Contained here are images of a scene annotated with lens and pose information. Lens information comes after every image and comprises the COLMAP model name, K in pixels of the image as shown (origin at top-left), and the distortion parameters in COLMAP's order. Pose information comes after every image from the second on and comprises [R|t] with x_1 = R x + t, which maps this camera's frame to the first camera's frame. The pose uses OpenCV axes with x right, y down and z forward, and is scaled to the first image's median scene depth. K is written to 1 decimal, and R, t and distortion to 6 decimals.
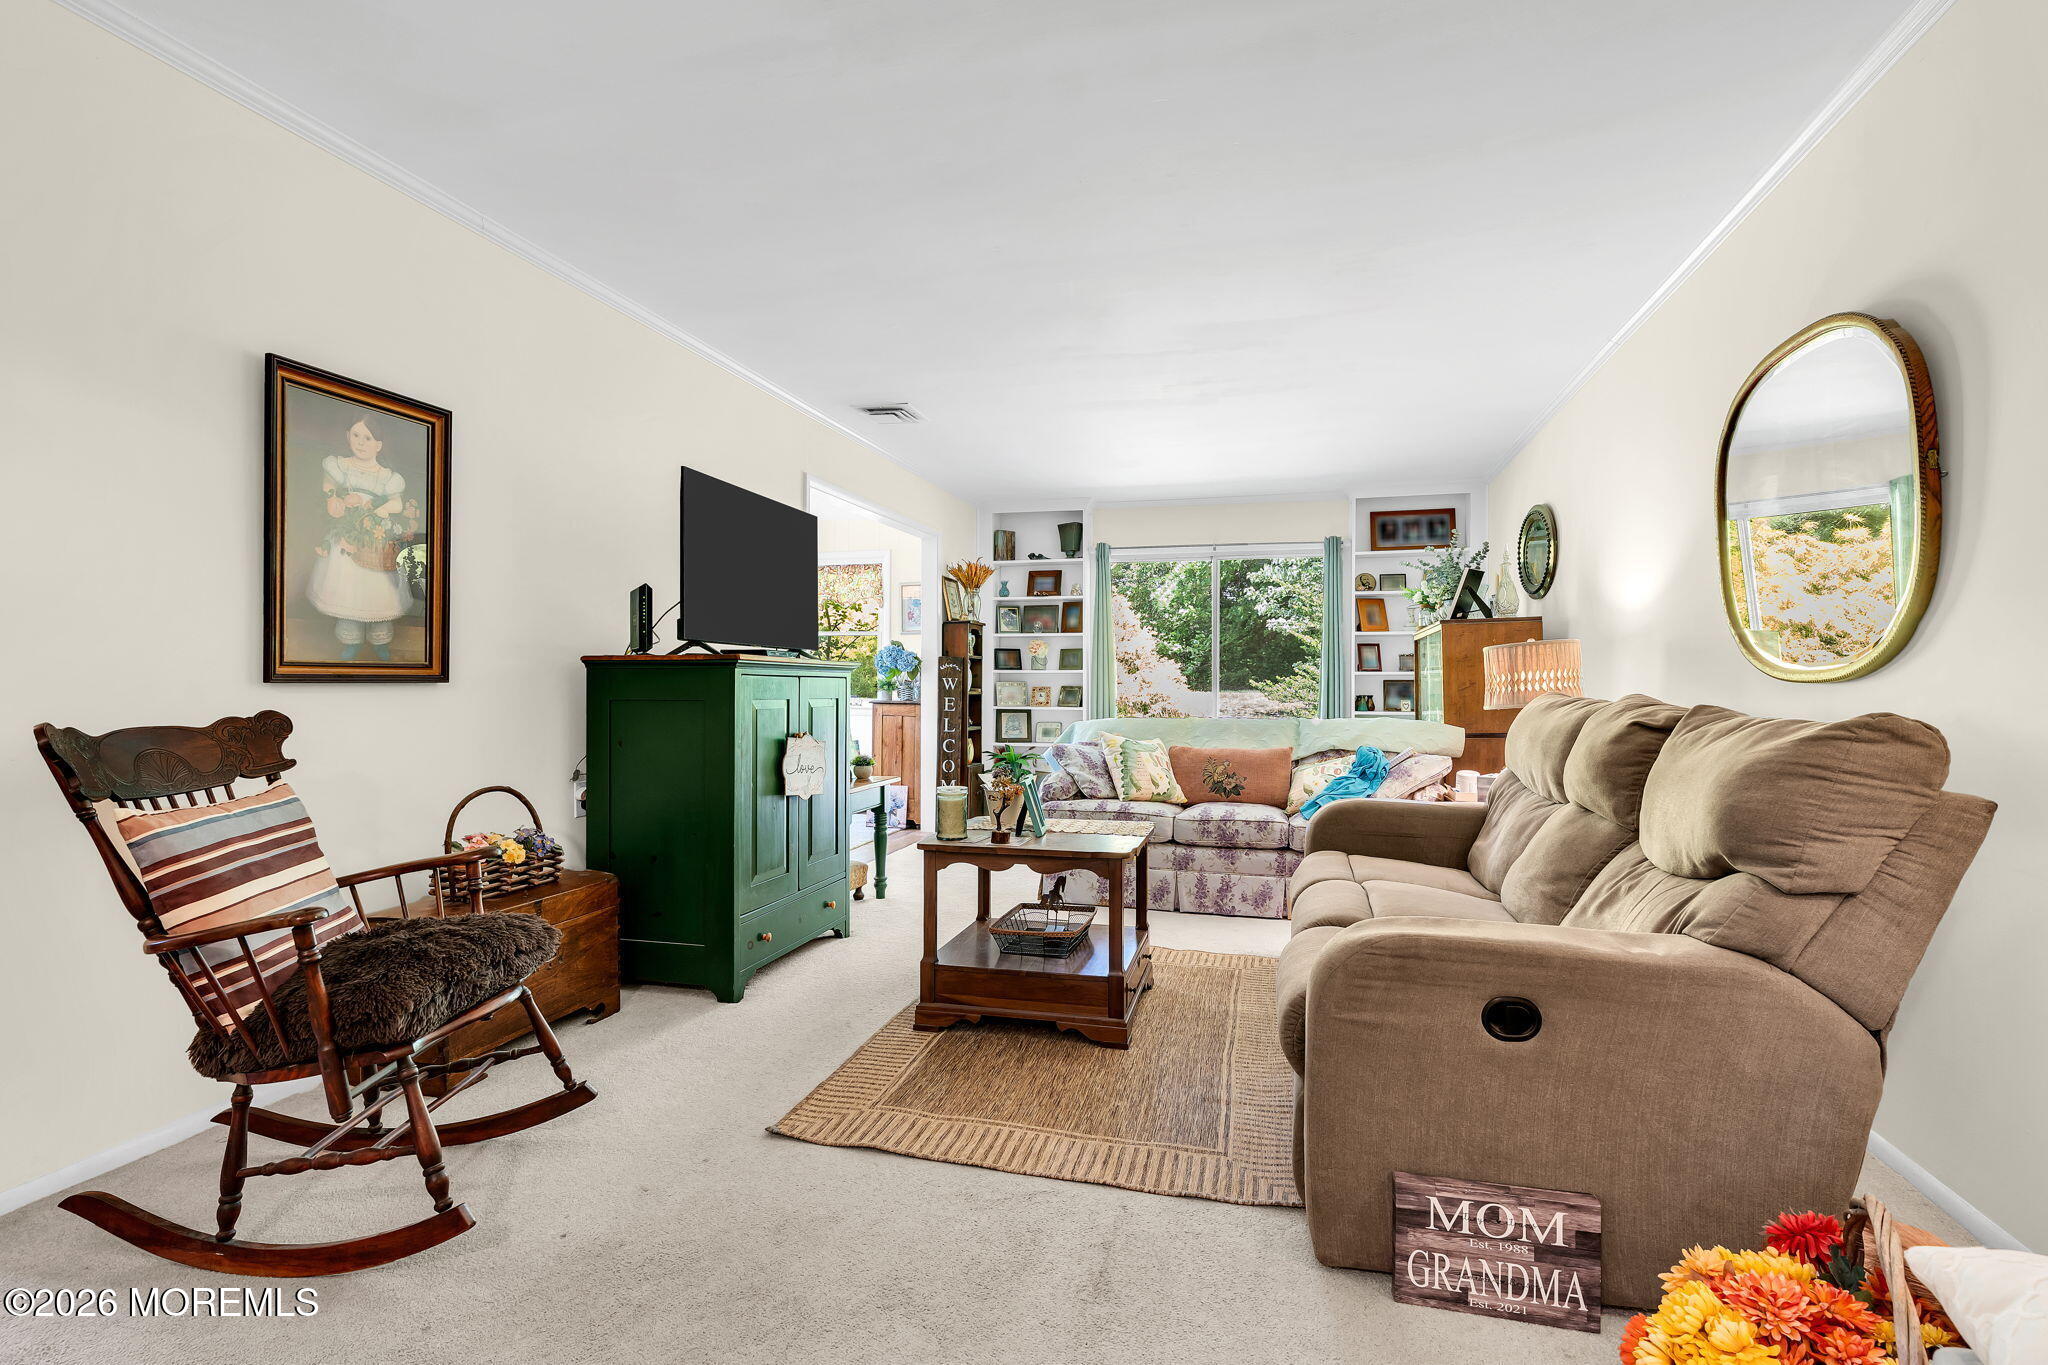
lens RADIAL K [[918.5, 0, 1019.2], [0, 918.5, 678.5], [0, 0, 1]] dist [-0.011094, 0.000275]
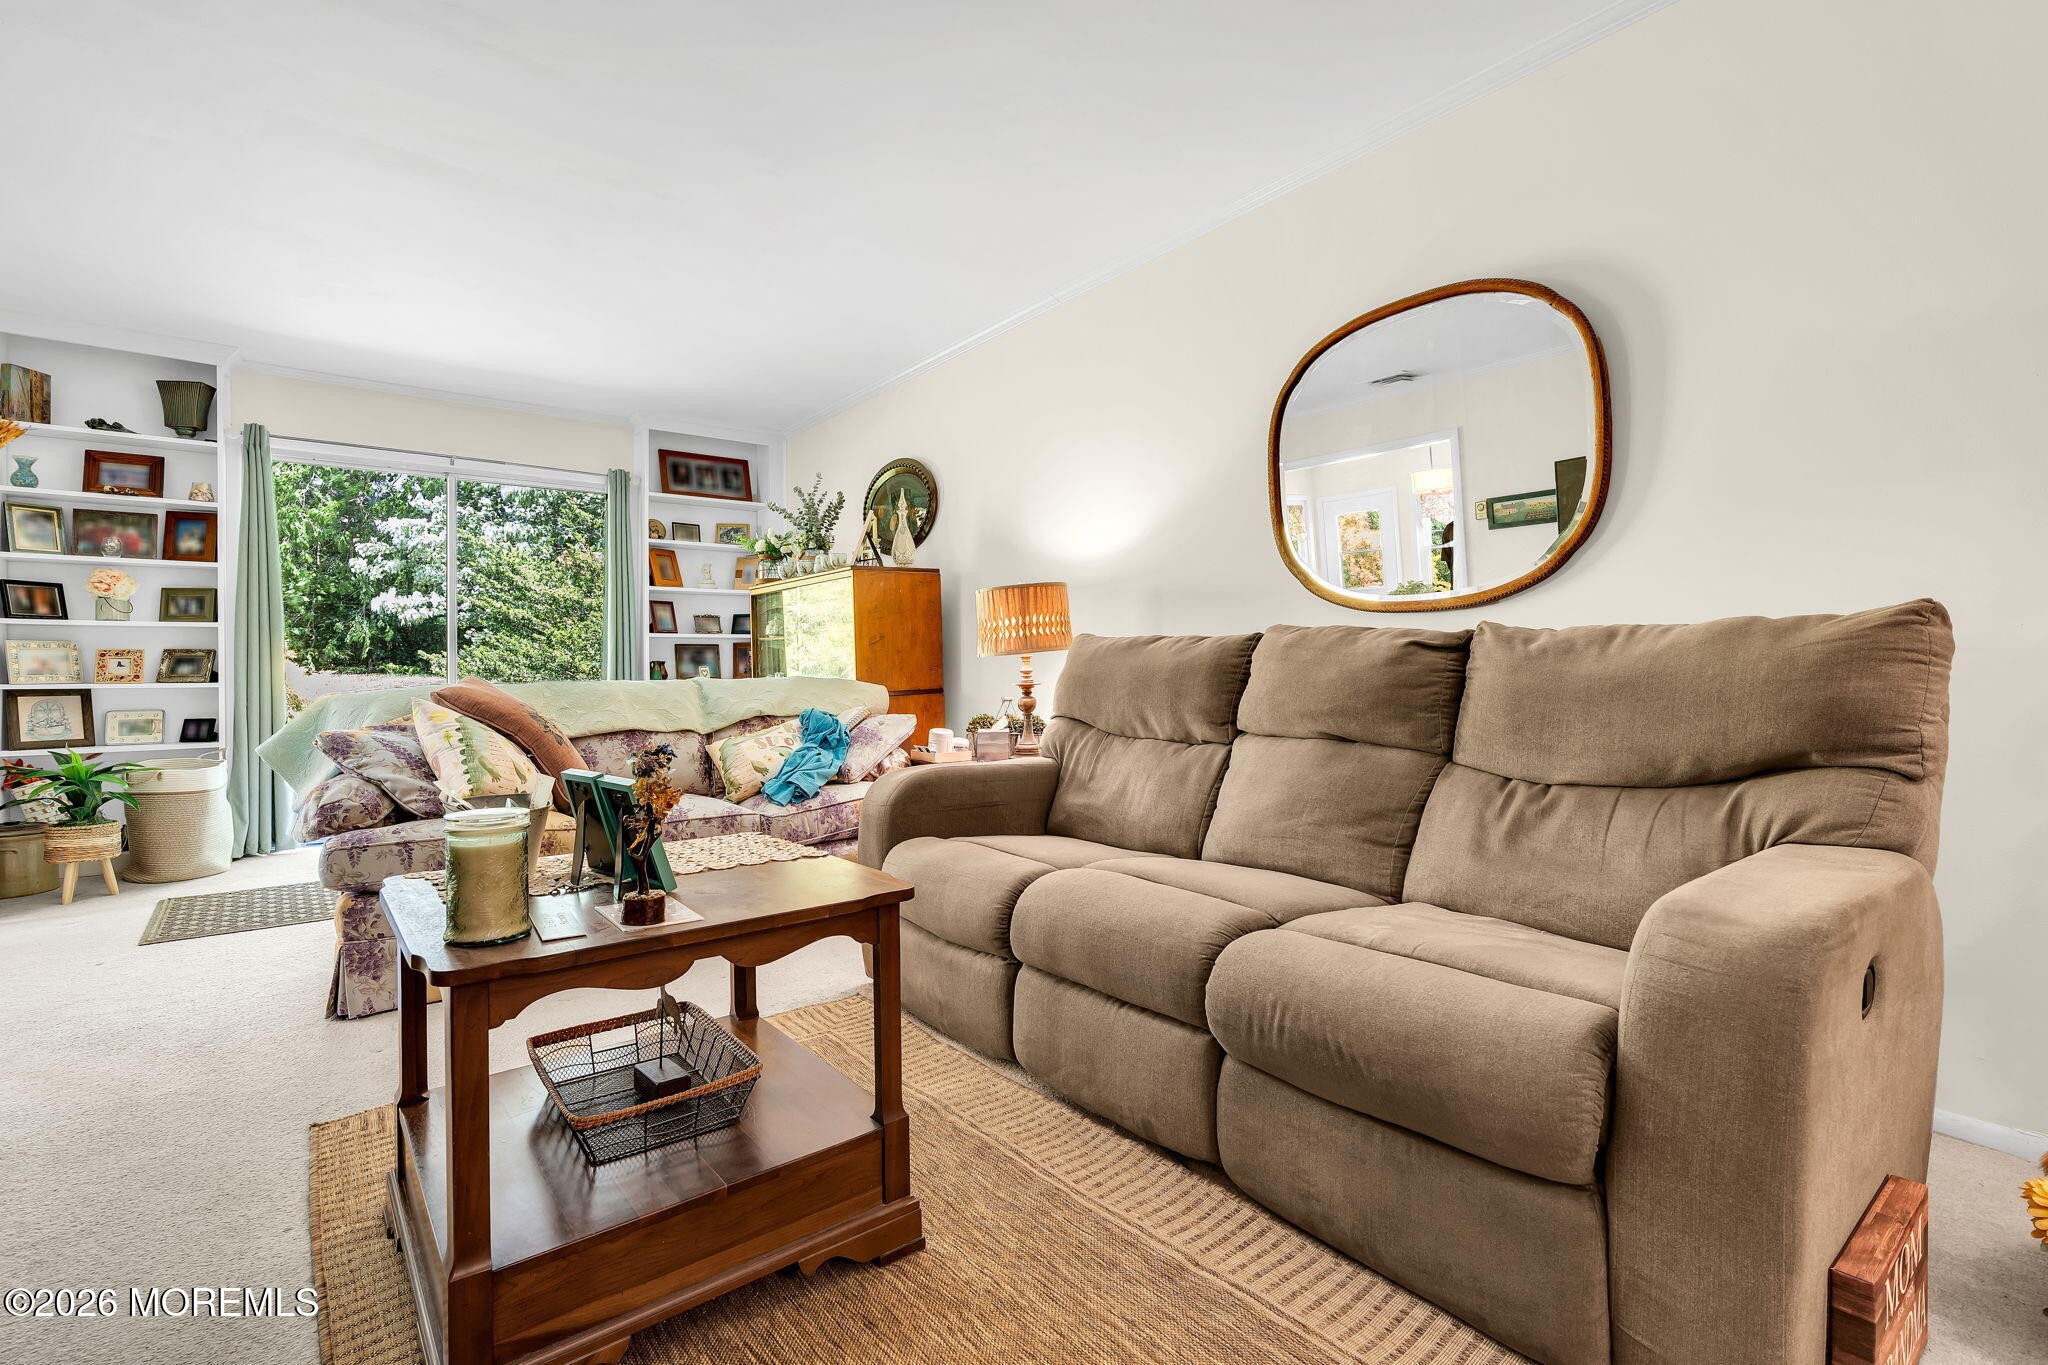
lens RADIAL K [[918.5, 0, 1015.3], [0, 918.5, 657.4], [0, 0, 1]] dist [-0.011094, 0.000275]
pose [[0.607997, 0.003944, 0.793930, -0.096931], [0.001422, 0.999981, -0.006057, 0.019989], [-0.793938, 0.004812, 0.607979, 0.215509]]
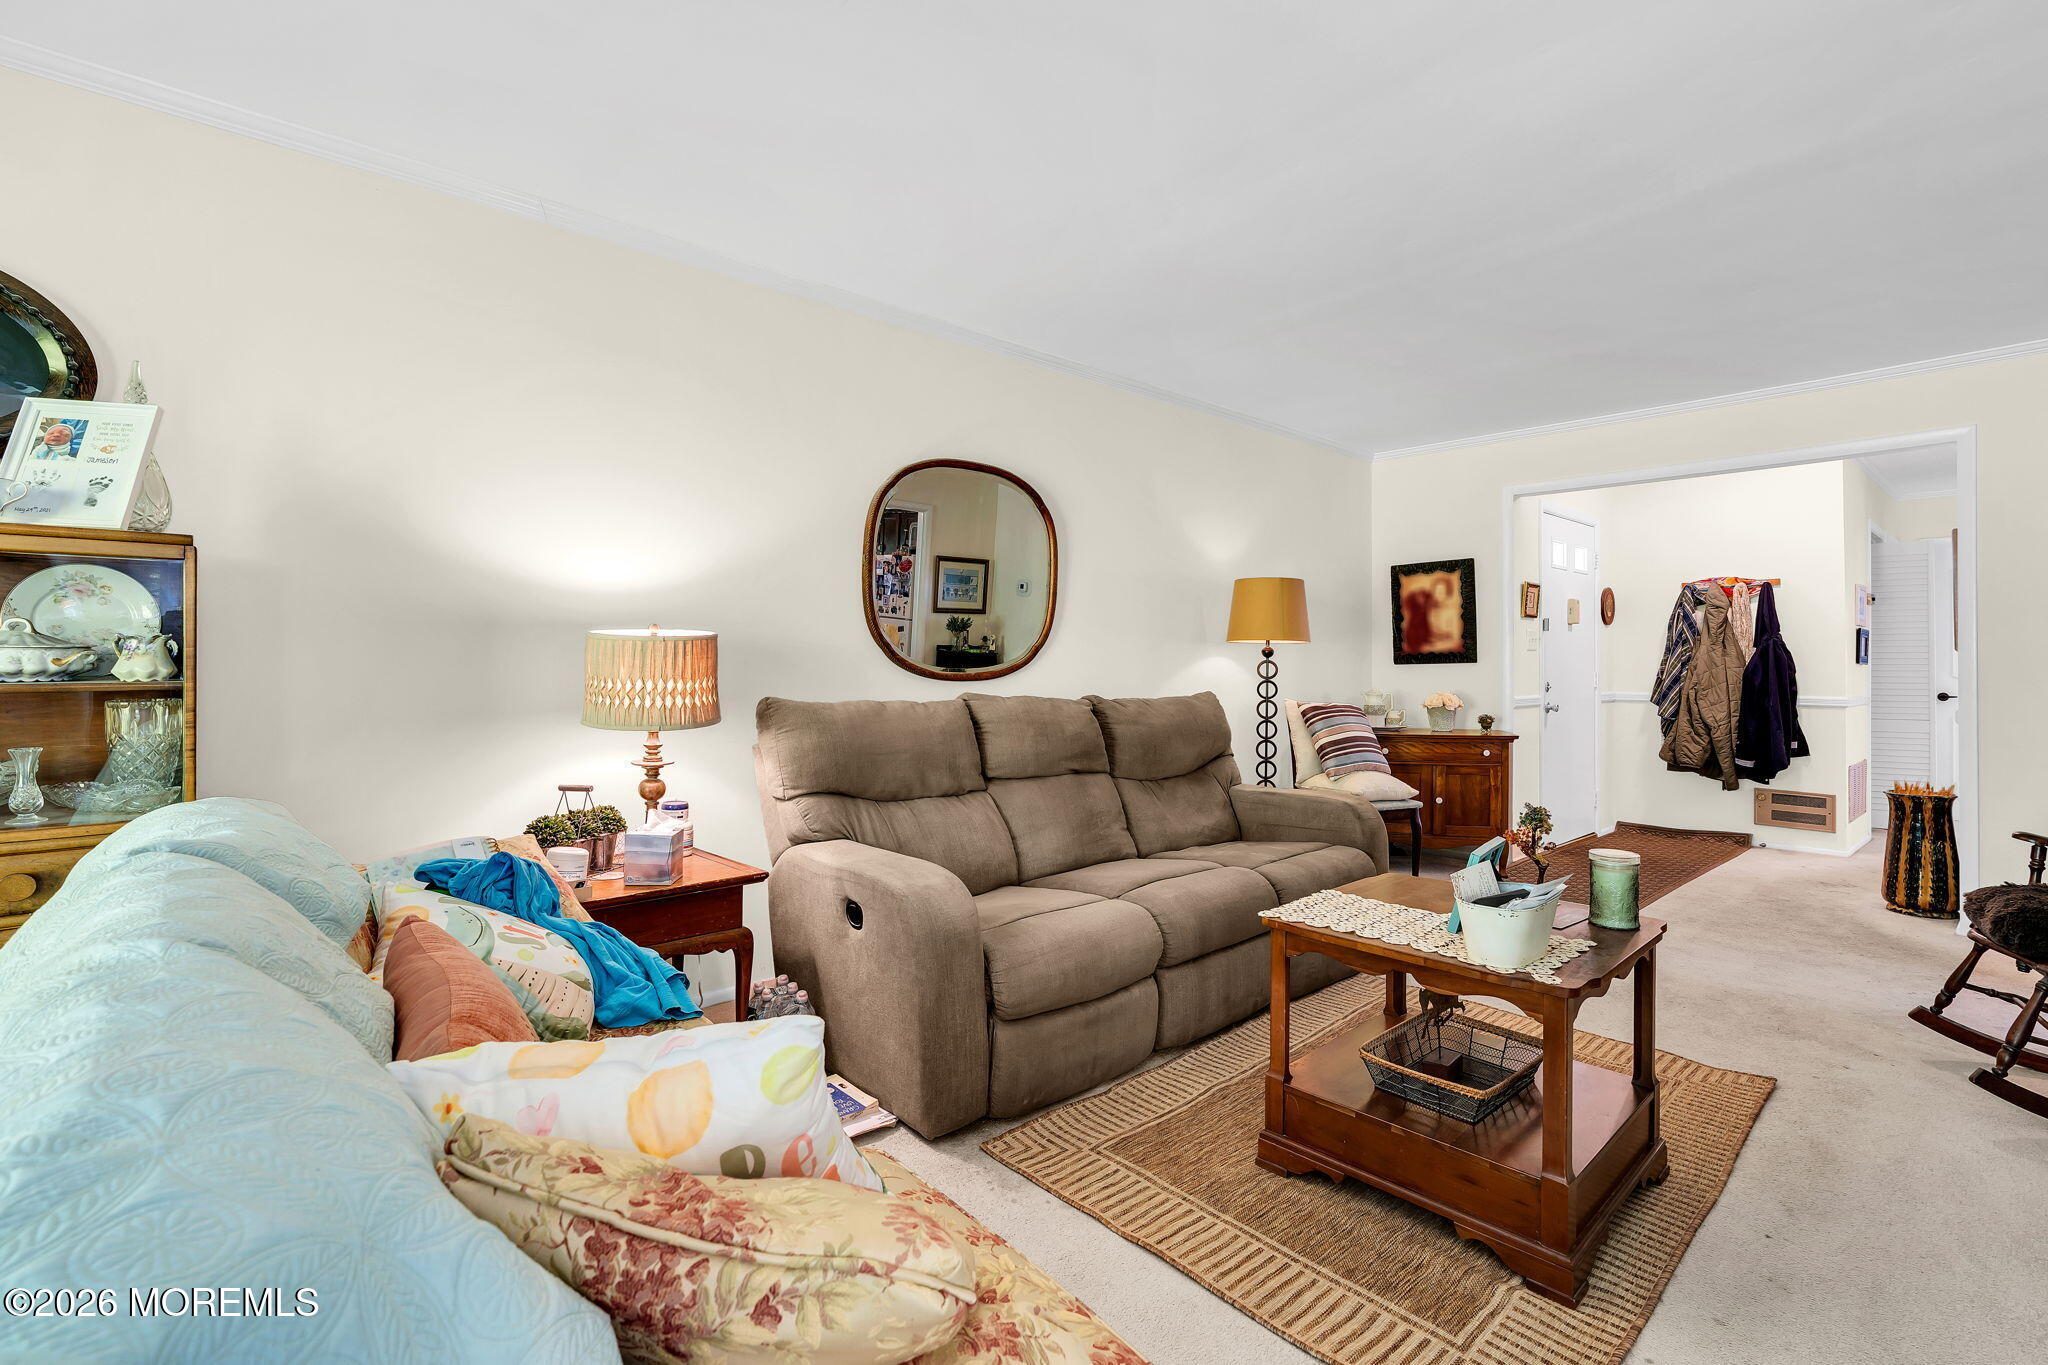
lens RADIAL K [[918.5, 0, 1033.5], [0, 918.5, 672.9], [0, 0, 1]] dist [-0.011094, 0.000275]
pose [[-0.832575, -0.010836, 0.553807, -0.024754], [-0.010141, 0.999939, 0.004320, -0.008978], [-0.553820, -0.002020, -0.832634, 0.754688]]
